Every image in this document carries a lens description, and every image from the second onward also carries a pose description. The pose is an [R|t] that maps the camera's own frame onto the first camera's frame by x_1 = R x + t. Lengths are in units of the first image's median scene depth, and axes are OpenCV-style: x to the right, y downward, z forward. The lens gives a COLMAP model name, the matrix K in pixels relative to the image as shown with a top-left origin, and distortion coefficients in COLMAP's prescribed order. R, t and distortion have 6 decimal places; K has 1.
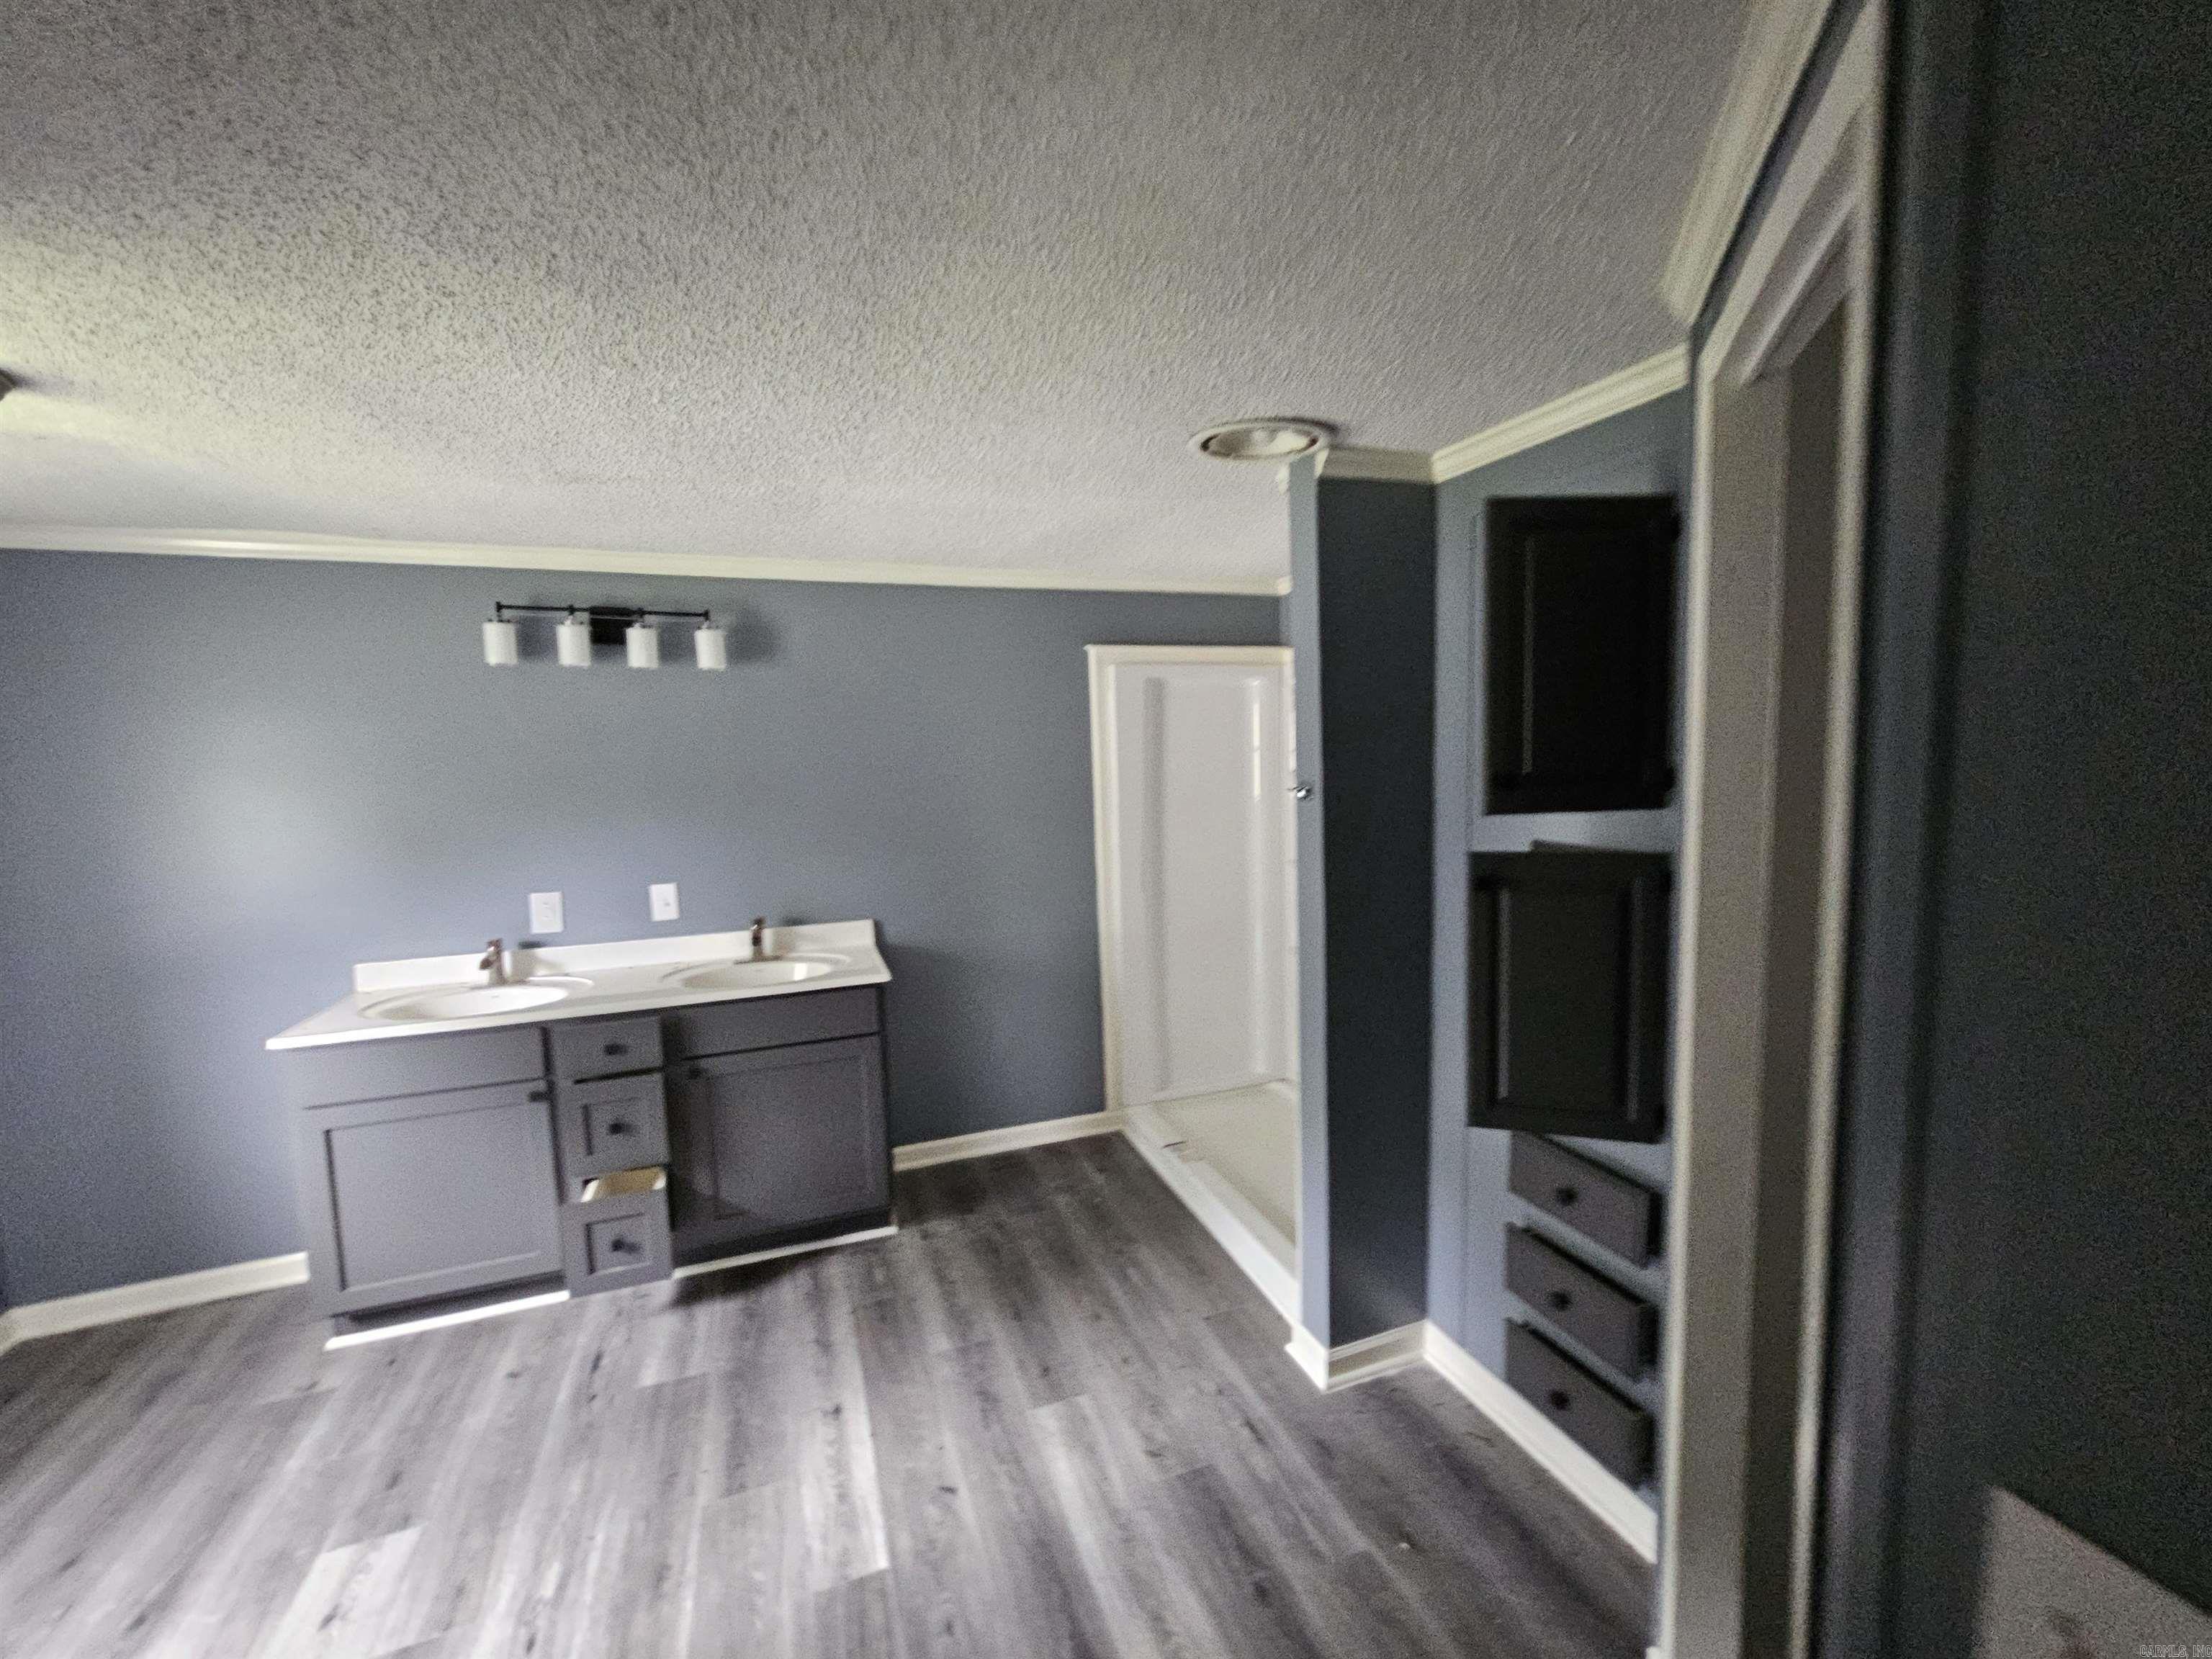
lens RADIAL K [[907.7, 0, 1117.6], [0, 907.7, 819.3], [0, 0, 1]] dist [-0.008018, 0.002475]
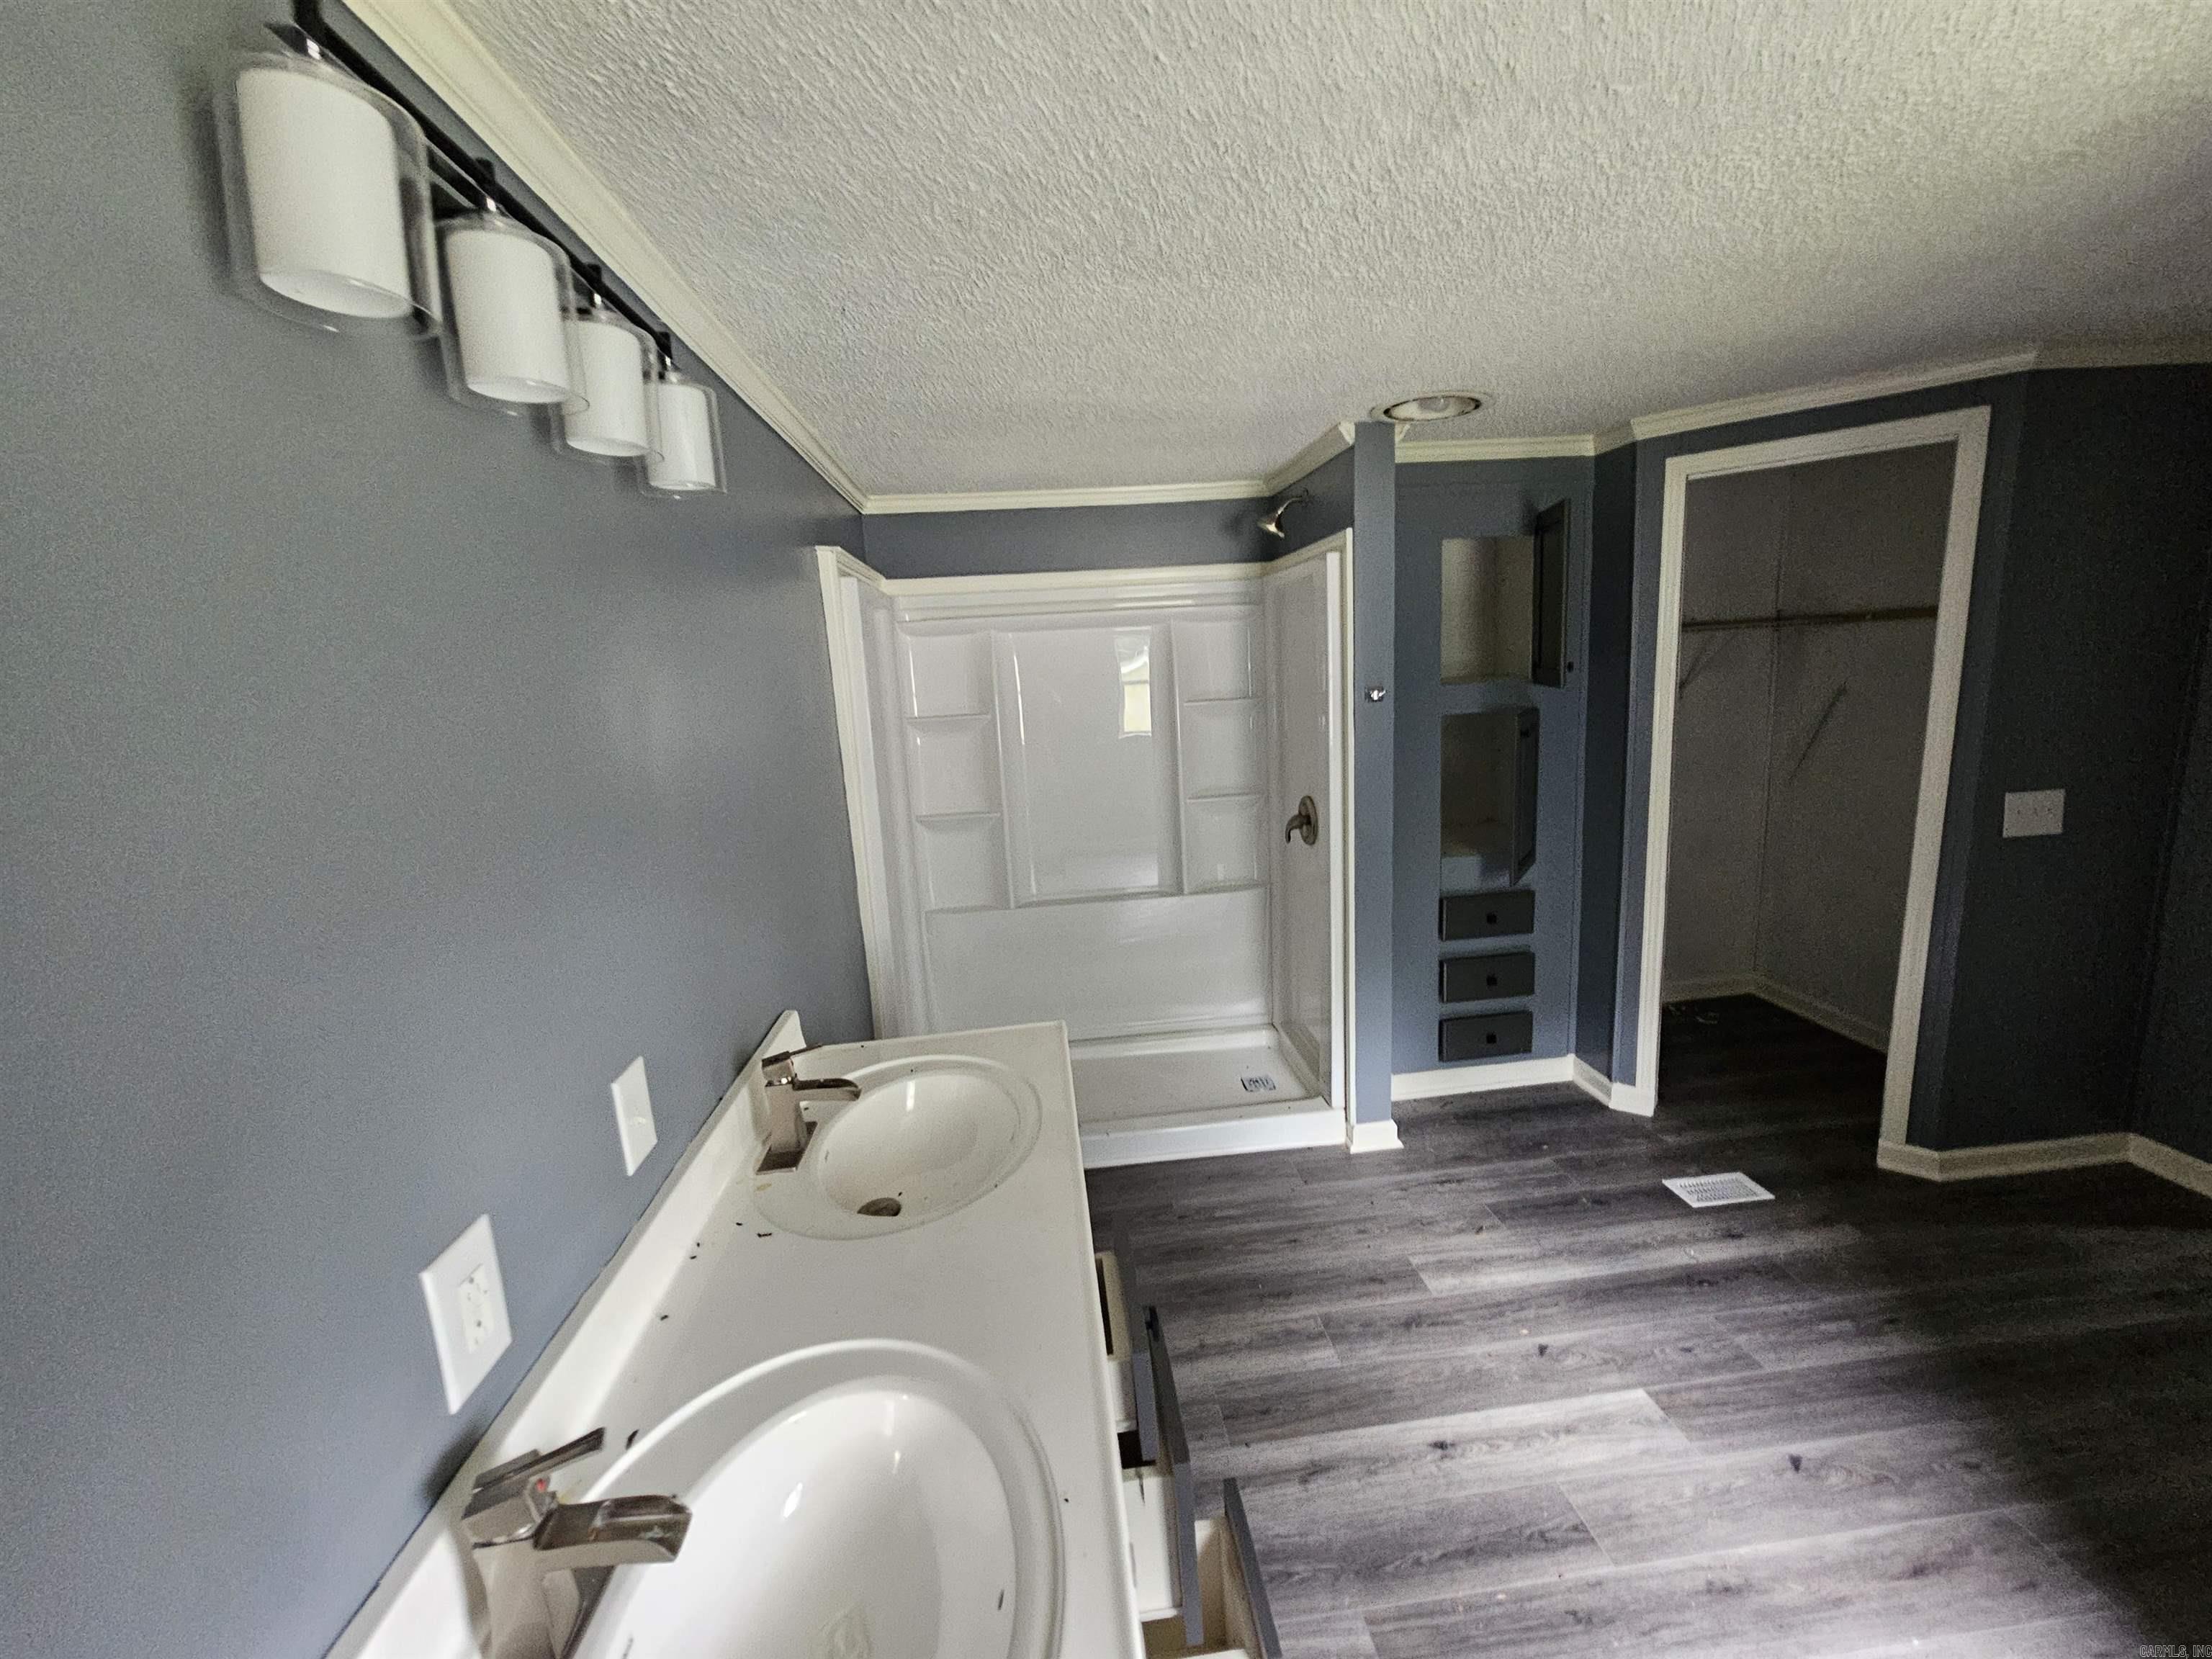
lens RADIAL K [[907.7, 0, 1110.5], [0, 907.7, 828.7], [0, 0, 1]] dist [-0.008018, 0.002475]
pose [[0.266659, -0.161668, 0.950135, -1.138943], [0.130999, 0.982762, 0.130454, -0.066489], [-0.954847, 0.089680, 0.283241, 1.036566]]
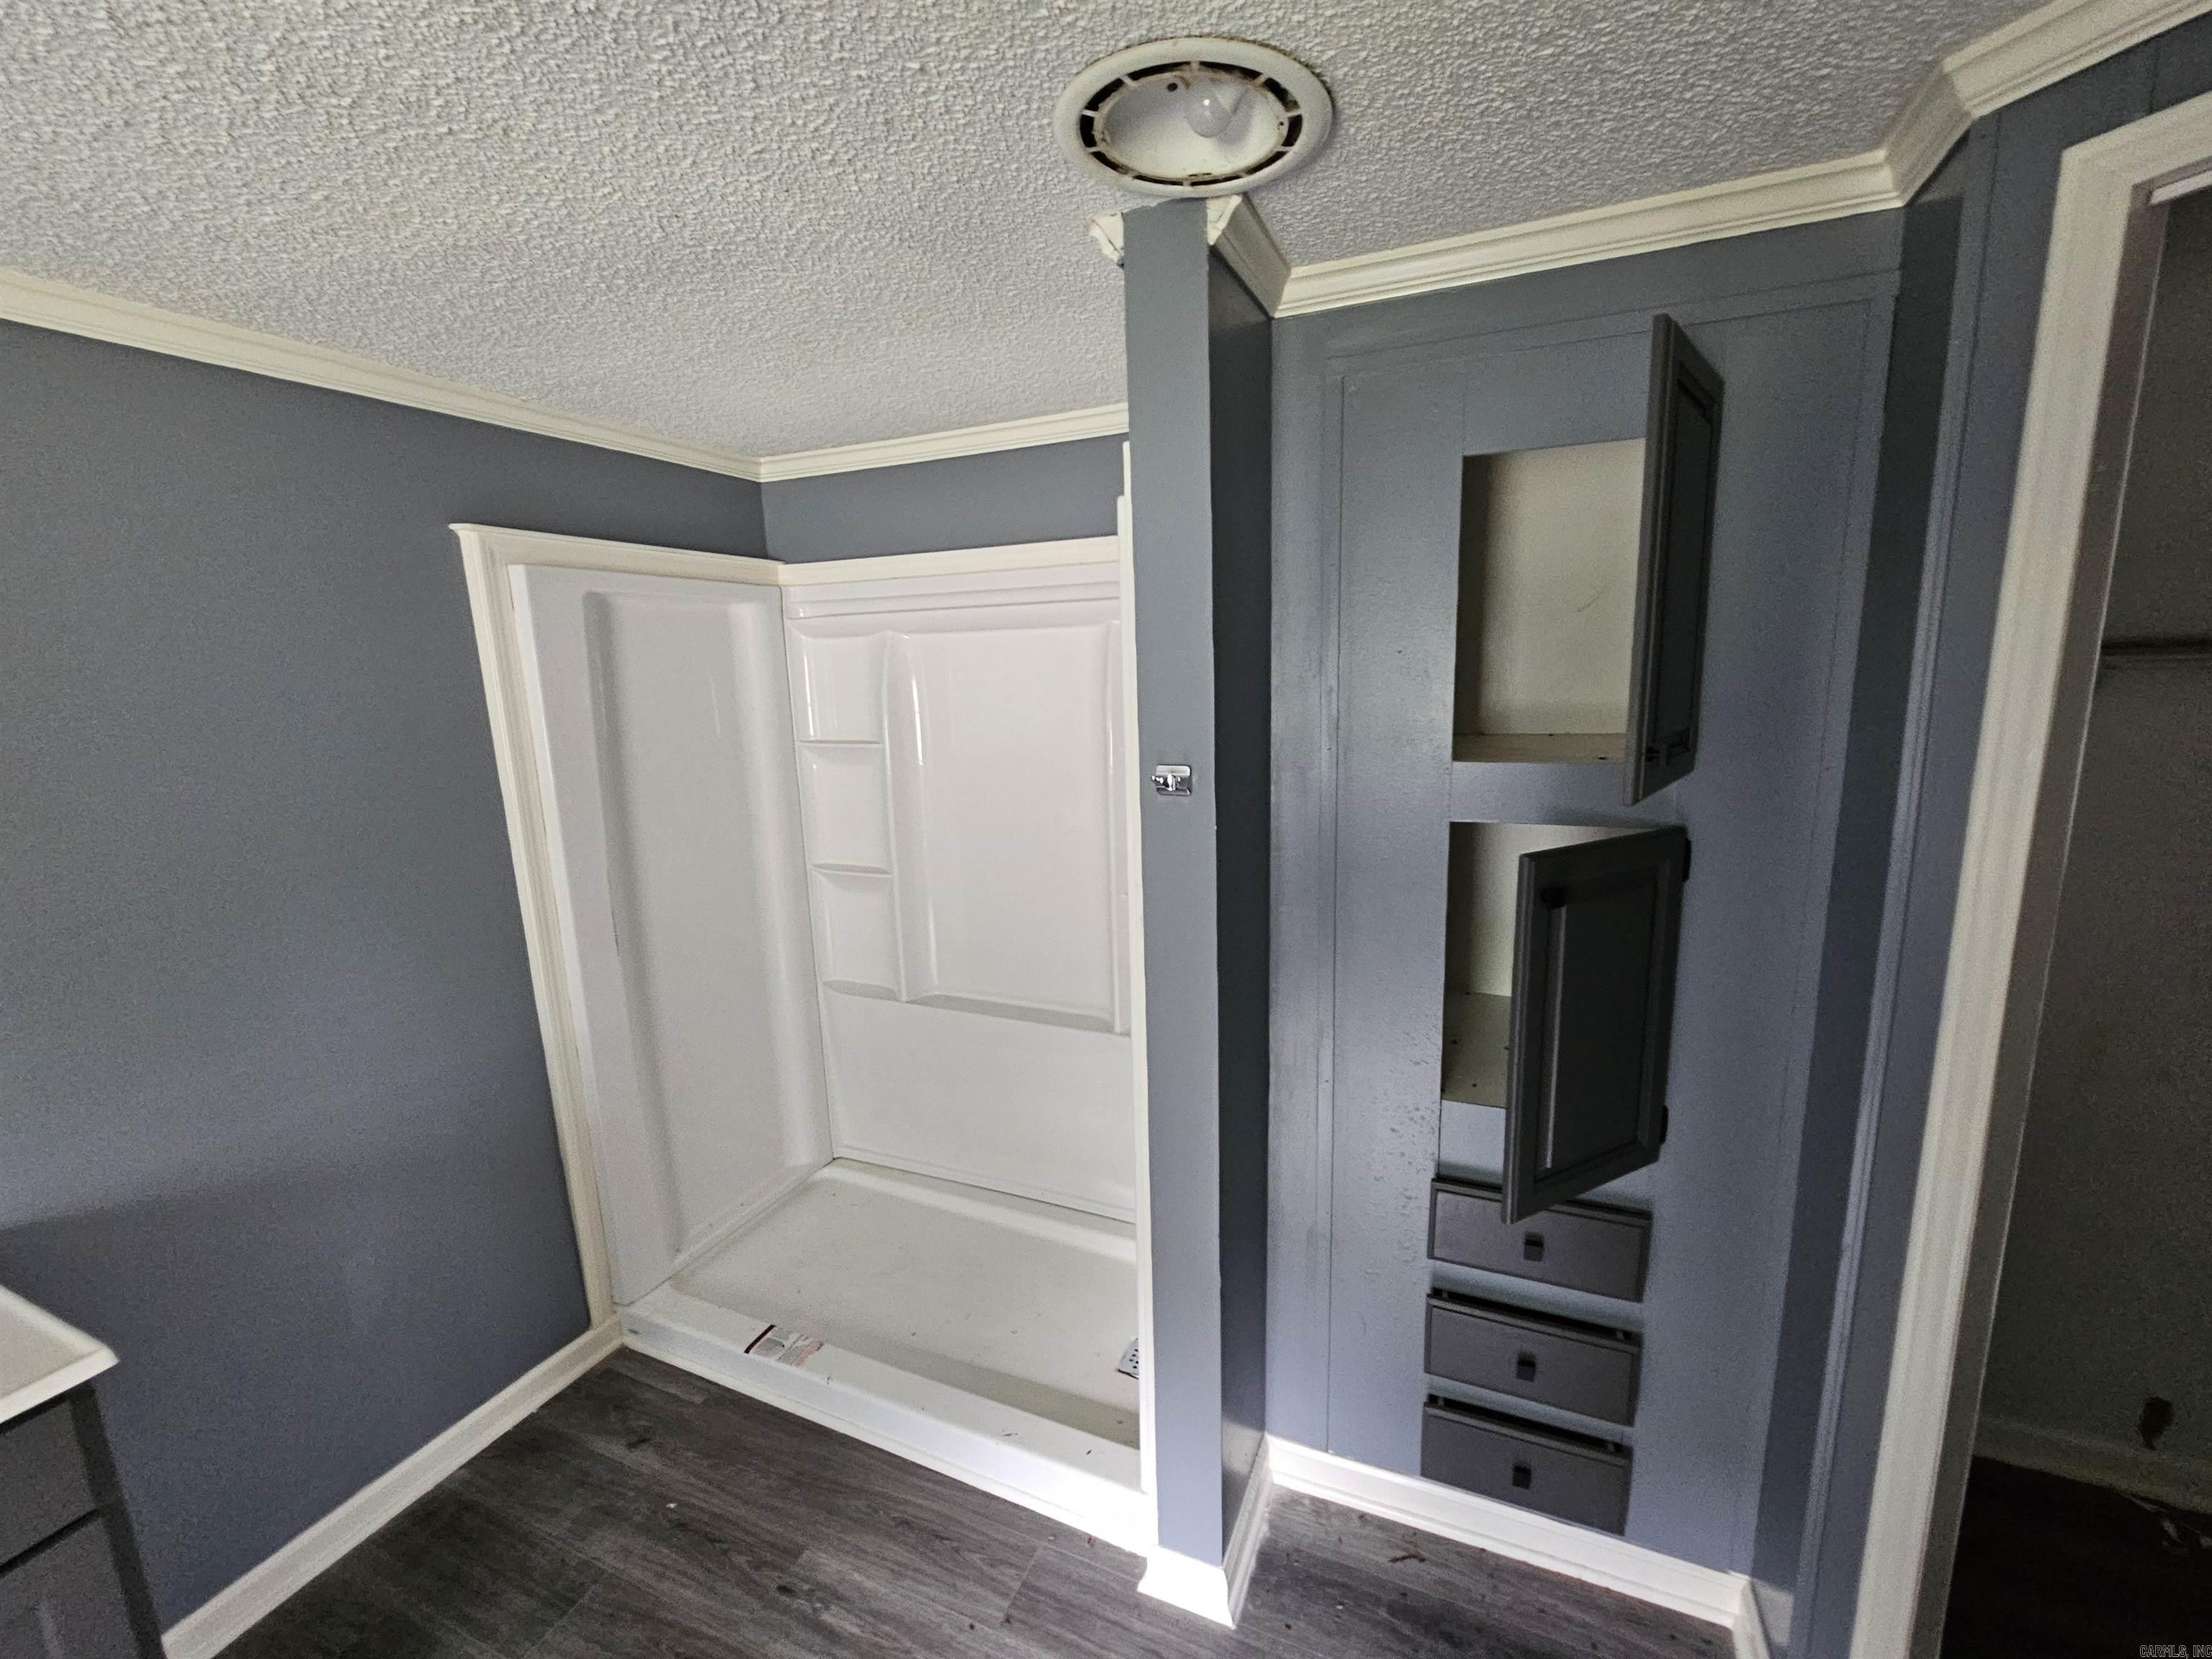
lens RADIAL K [[907.7, 0, 1136.6], [0, 907.7, 831.9], [0, 0, 1]] dist [-0.008018, 0.002475]
pose [[0.697495, -0.122878, 0.705976, -0.256503], [0.073904, 0.992270, 0.099692, -0.062753], [-0.712769, -0.017360, 0.701184, 0.595716]]
